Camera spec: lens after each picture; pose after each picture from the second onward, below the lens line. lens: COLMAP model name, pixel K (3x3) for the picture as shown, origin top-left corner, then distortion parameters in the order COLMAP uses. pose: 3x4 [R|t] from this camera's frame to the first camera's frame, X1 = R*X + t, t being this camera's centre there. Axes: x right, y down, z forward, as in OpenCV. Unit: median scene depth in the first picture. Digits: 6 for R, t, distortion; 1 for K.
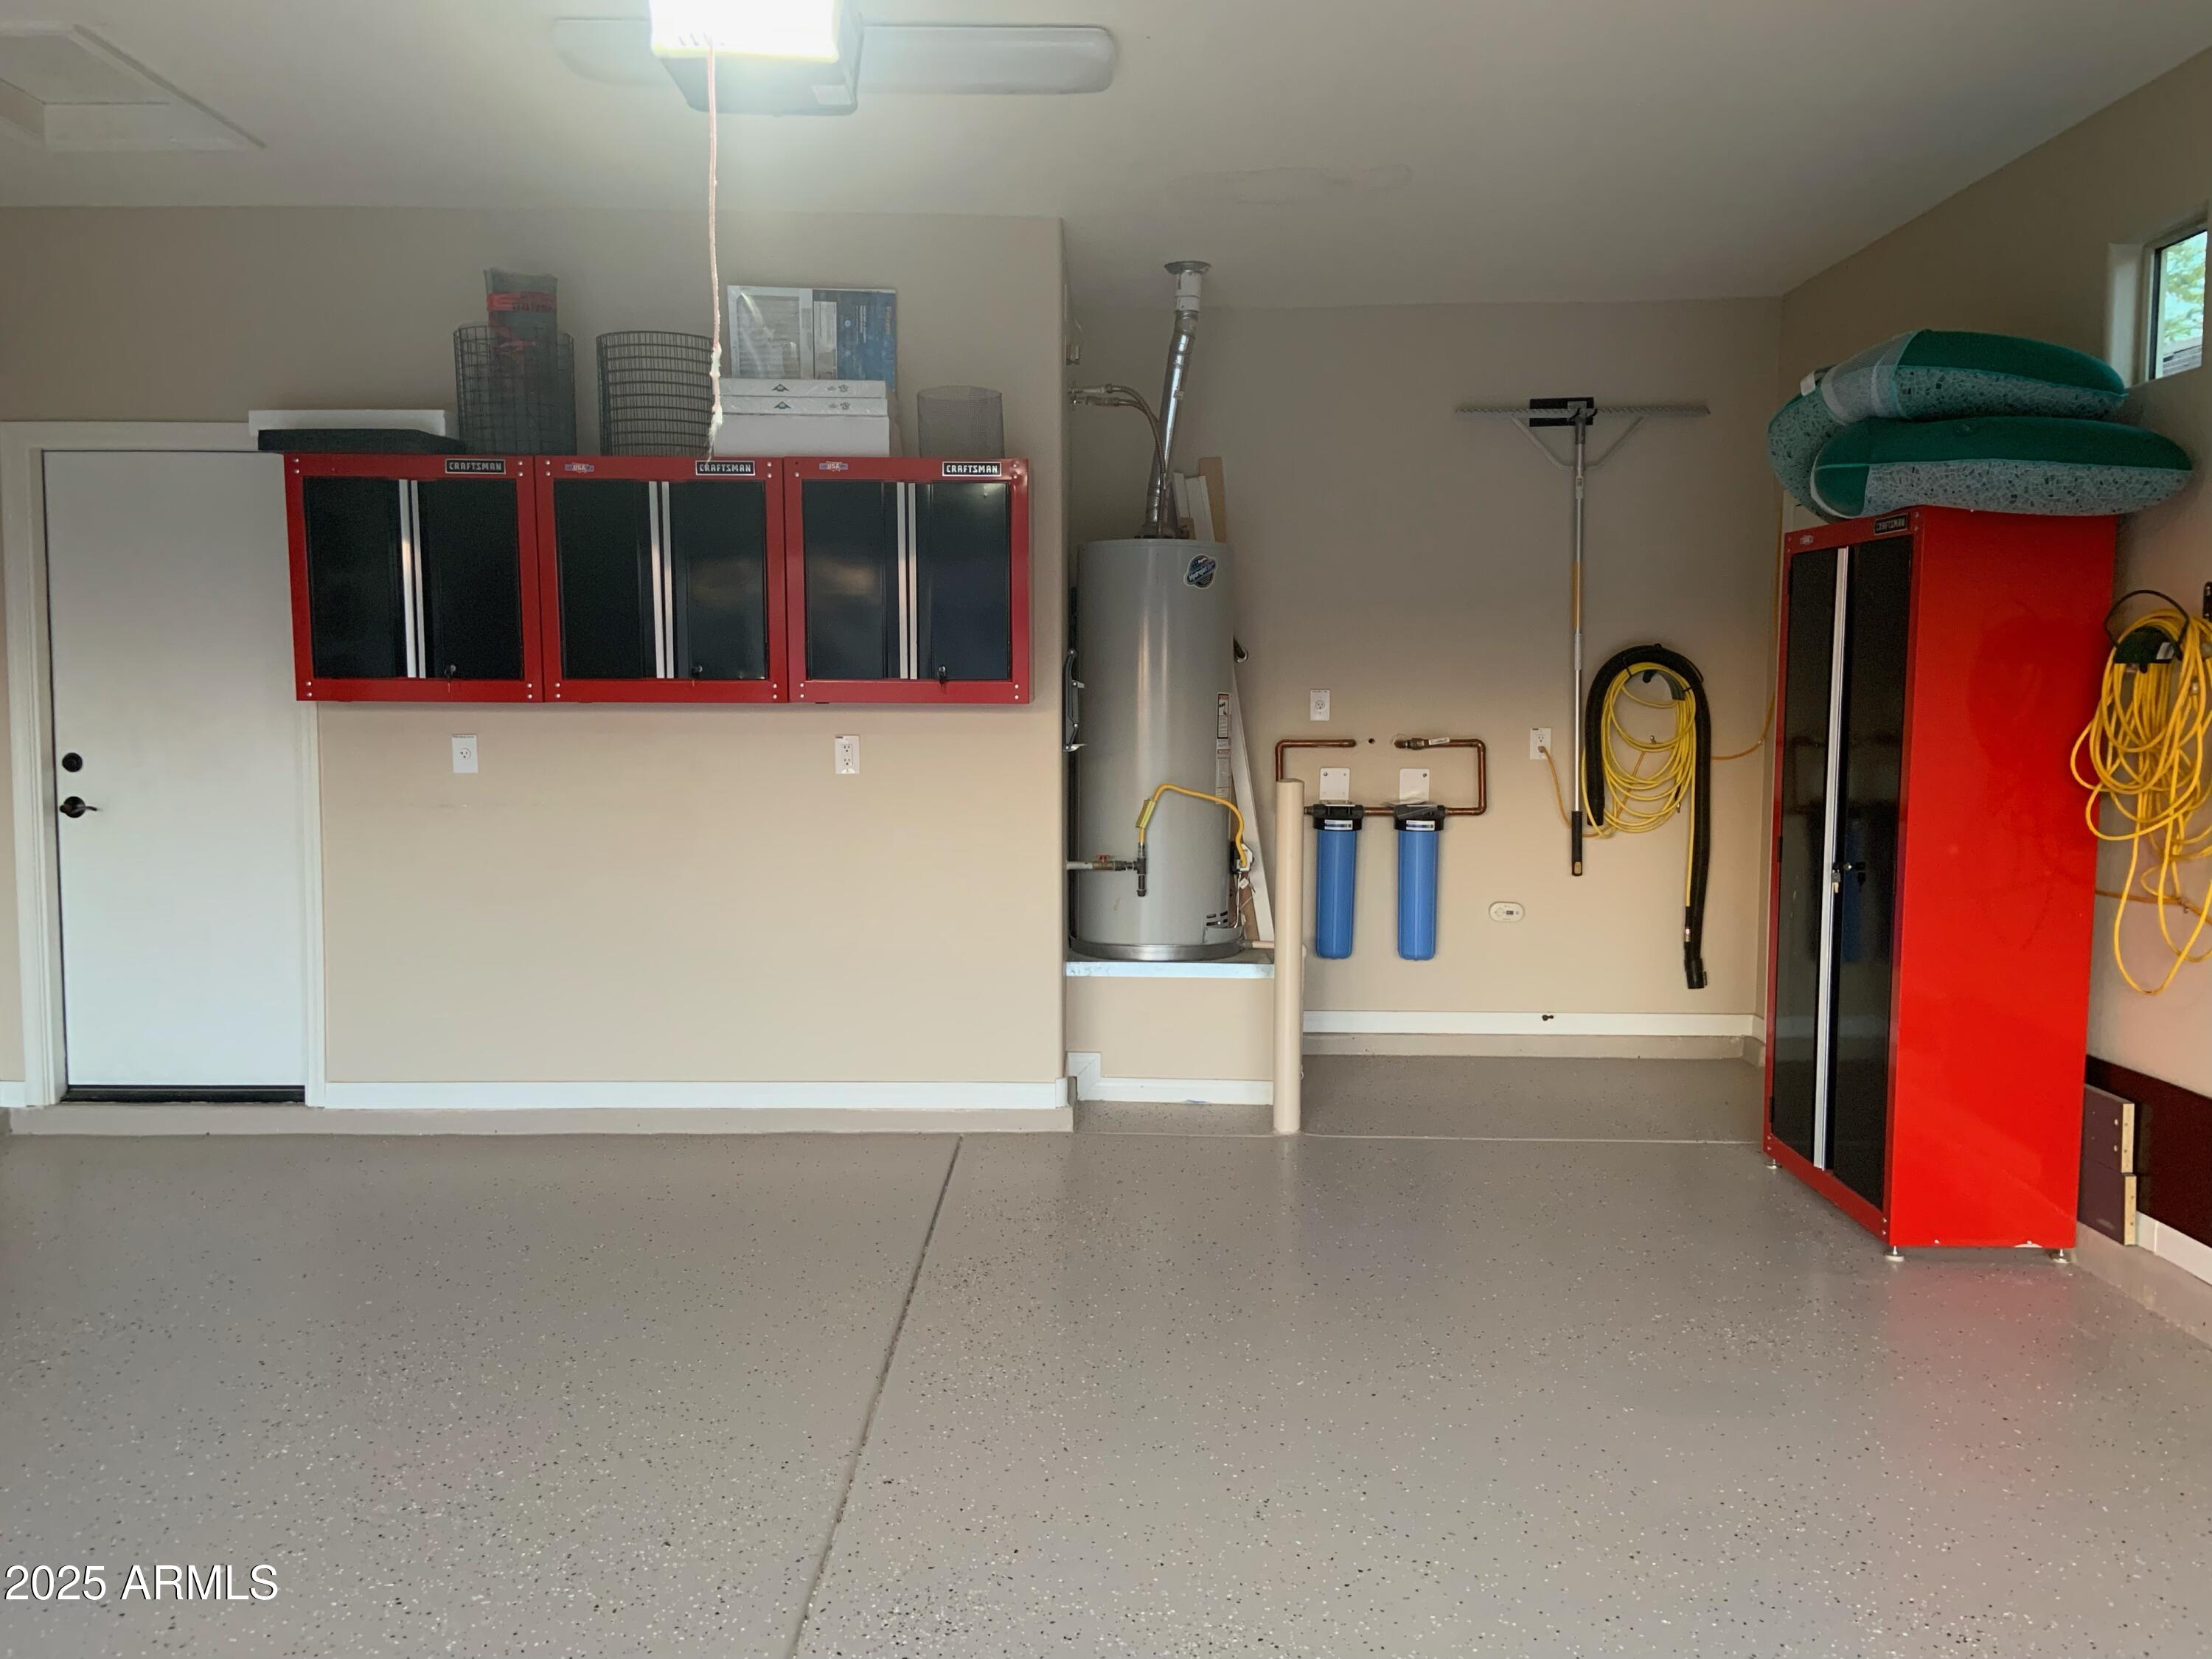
lens RADIAL K [[1655.5, 0, 1114.6], [0, 1655.5, 829.8], [0, 0, 1]] dist [0.035330, -0.003087]
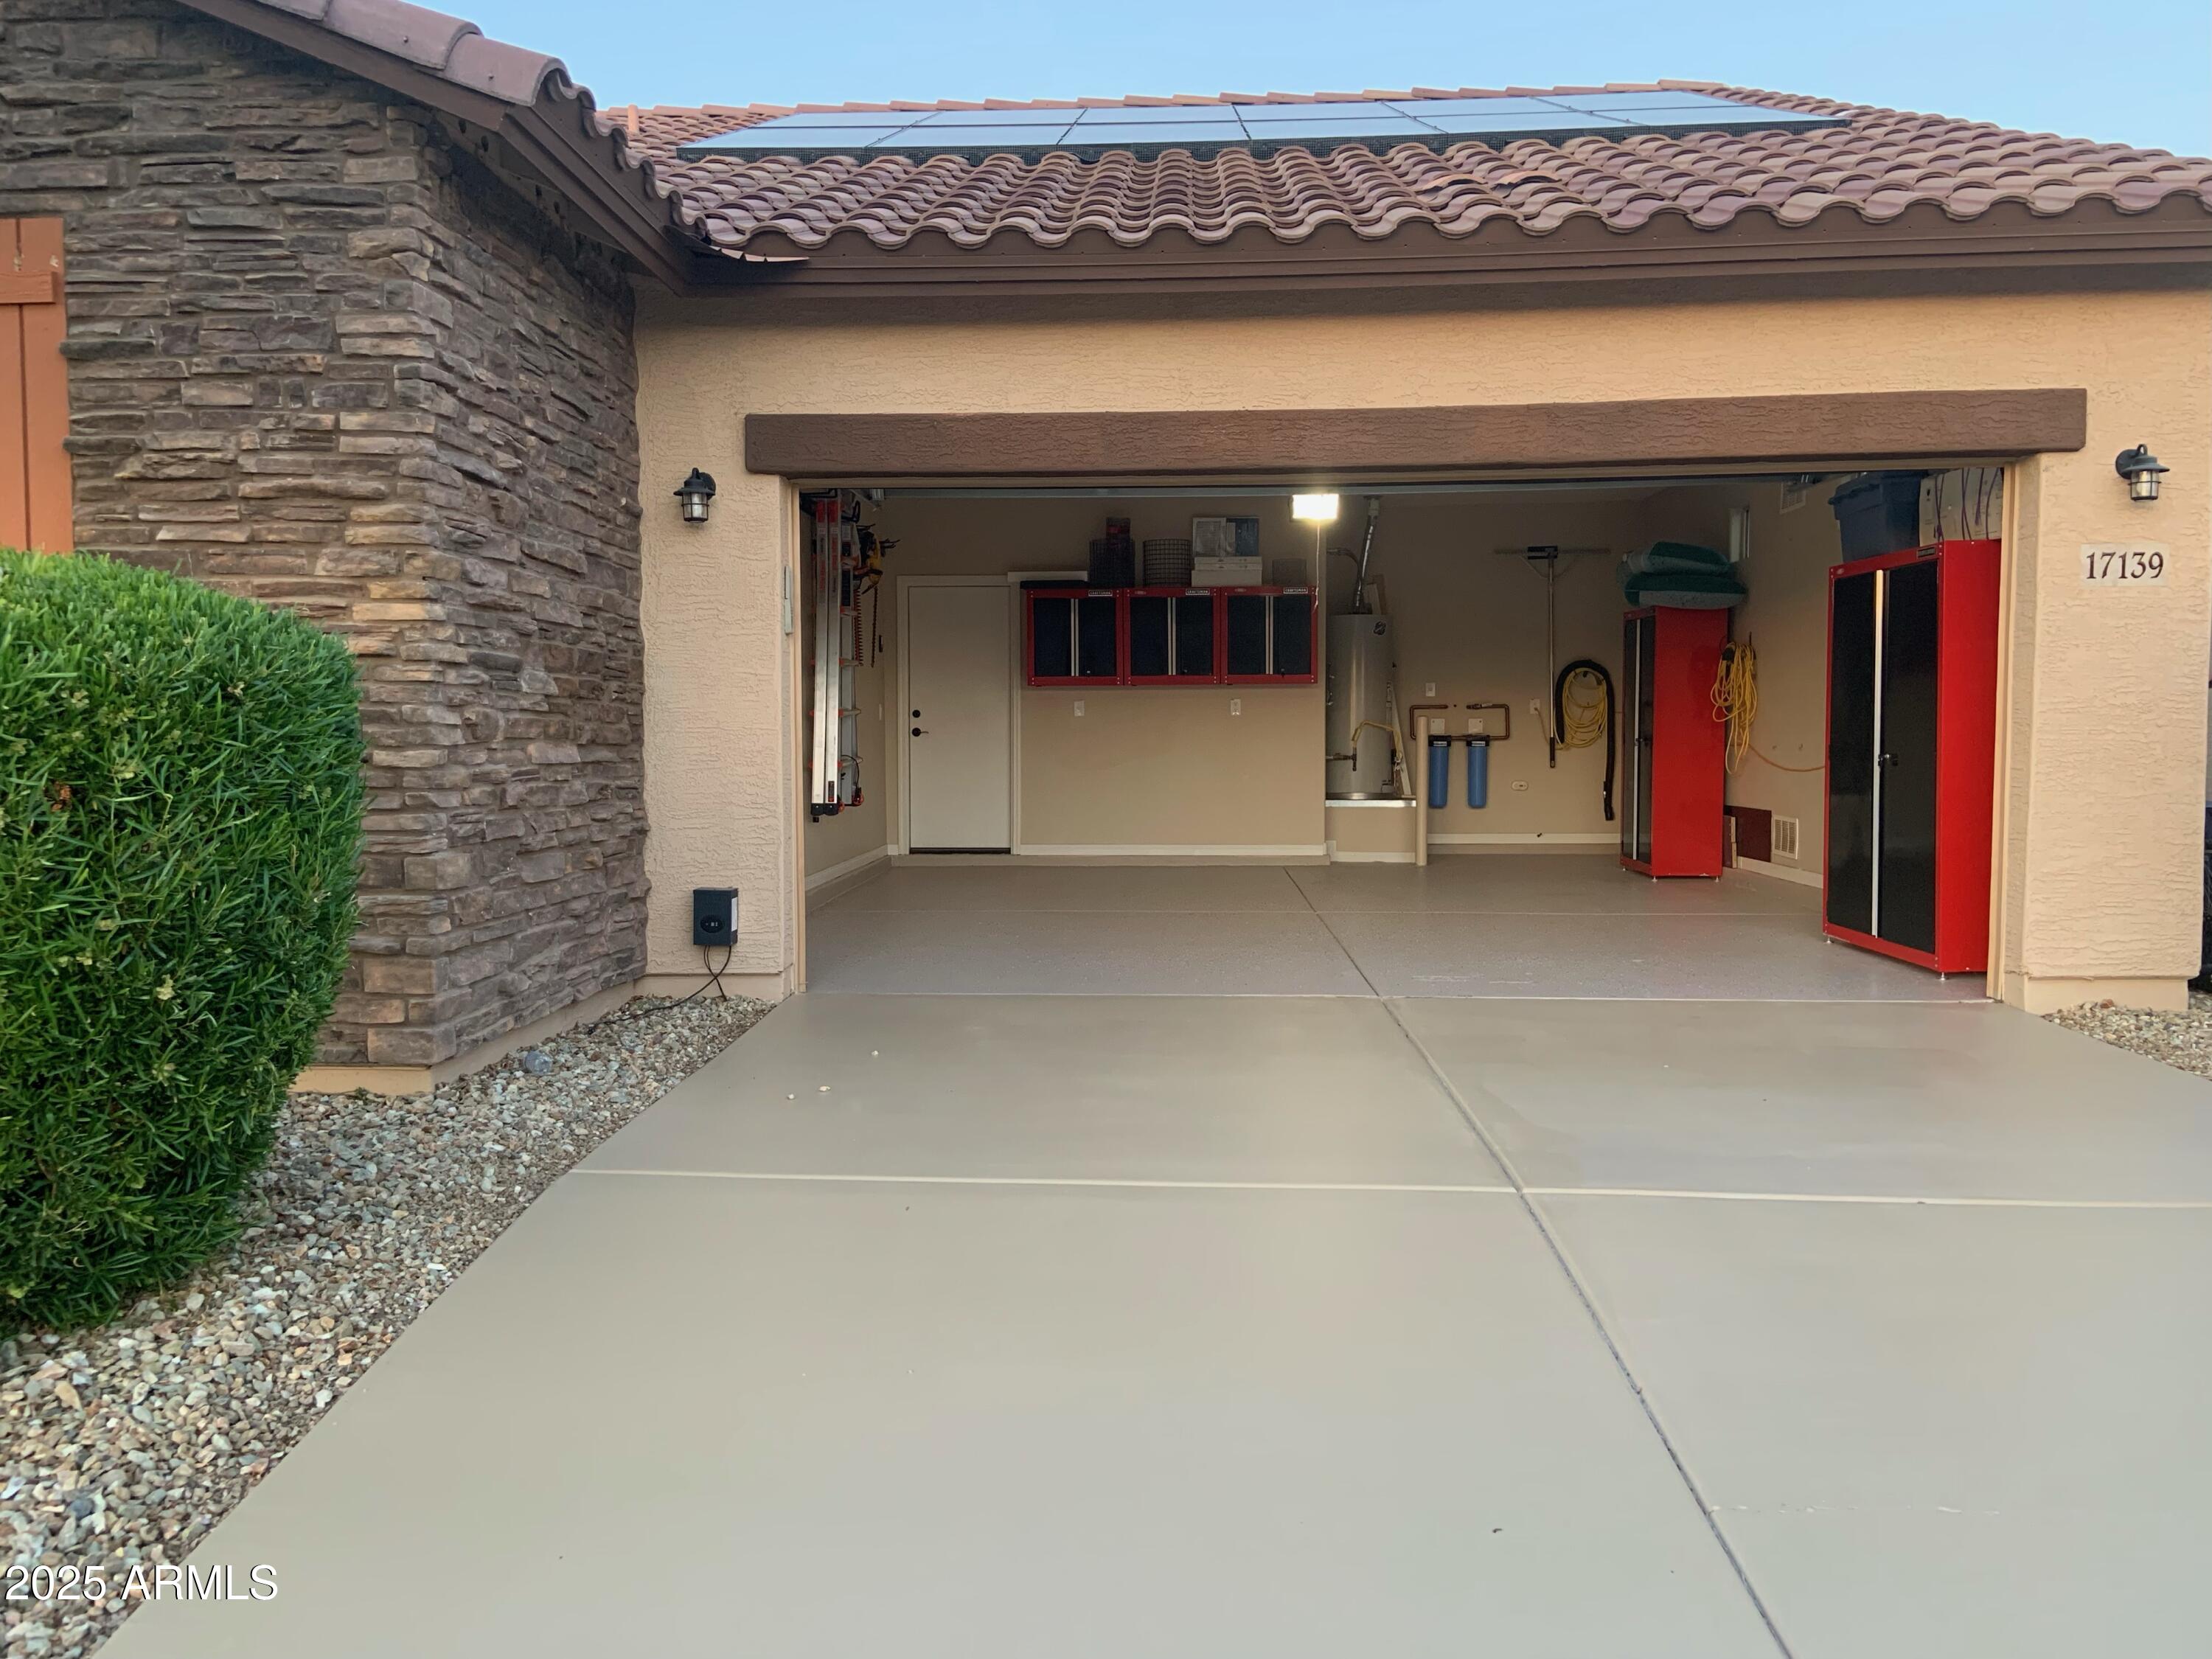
lens RADIAL K [[1655.5, 0, 1102.9], [0, 1655.5, 819.2], [0, 0, 1]] dist [0.035330, -0.003087]
pose [[0.998882, -0.005044, -0.046995, -0.224237], [0.003742, 0.999608, -0.027762, 0.169596], [0.047116, 0.027555, 0.998509, -1.299932]]
